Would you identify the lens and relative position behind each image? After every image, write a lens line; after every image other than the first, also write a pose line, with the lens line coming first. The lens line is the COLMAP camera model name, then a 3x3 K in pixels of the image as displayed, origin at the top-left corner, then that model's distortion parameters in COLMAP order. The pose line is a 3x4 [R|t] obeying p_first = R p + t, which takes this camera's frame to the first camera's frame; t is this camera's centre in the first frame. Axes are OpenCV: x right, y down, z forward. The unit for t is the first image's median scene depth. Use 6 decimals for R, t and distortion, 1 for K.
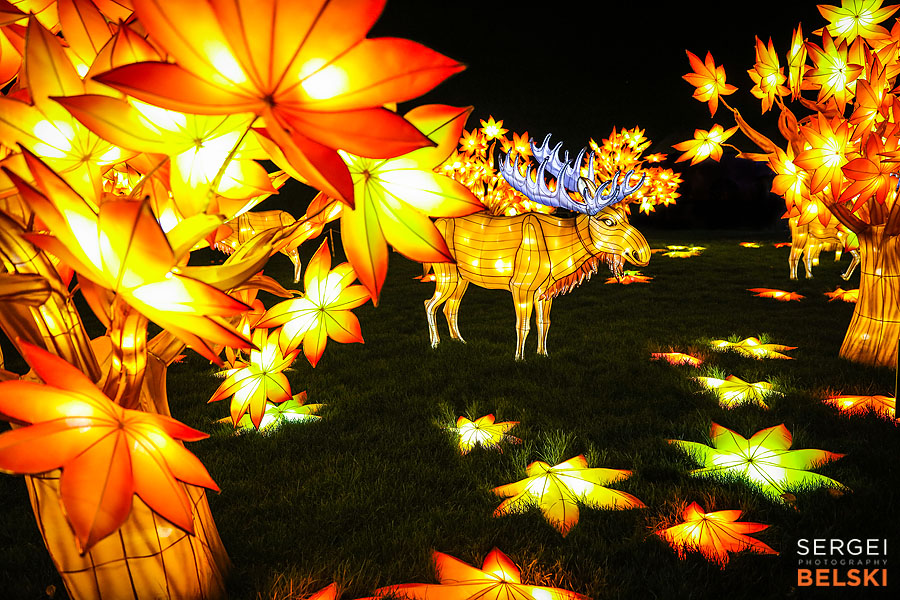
lens RADIAL K [[607.1, 0, 450.0], [0, 607.1, 300.0], [0, 0, 1]] dist [0.000046, 0.006829]
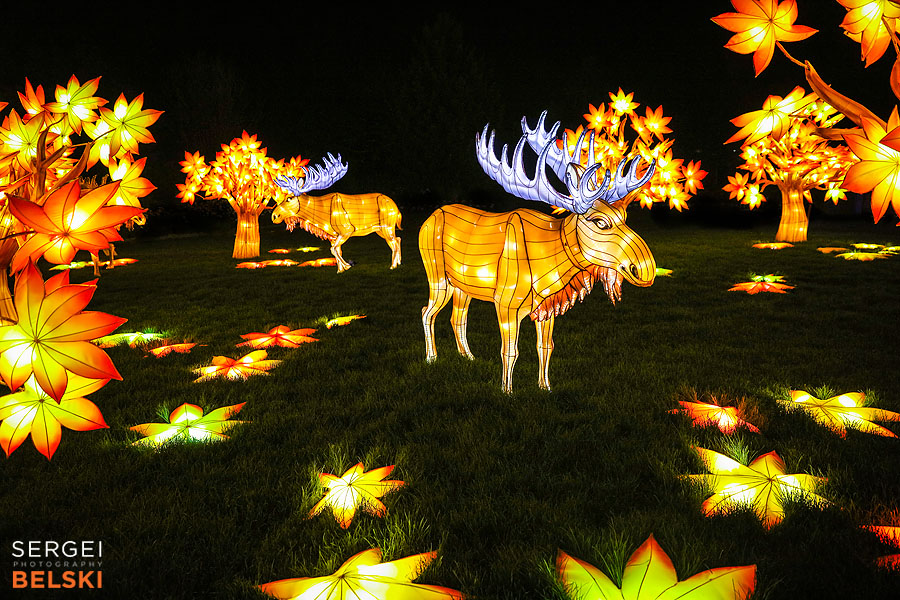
lens RADIAL K [[607.1, 0, 450.0], [0, 607.1, 300.0], [0, 0, 1]] dist [0.000046, 0.006829]
pose [[0.953120, 0.066968, -0.295090, 0.248970], [-0.057285, 0.997501, 0.041347, -0.046901], [0.297121, -0.022505, 0.954574, 0.190676]]
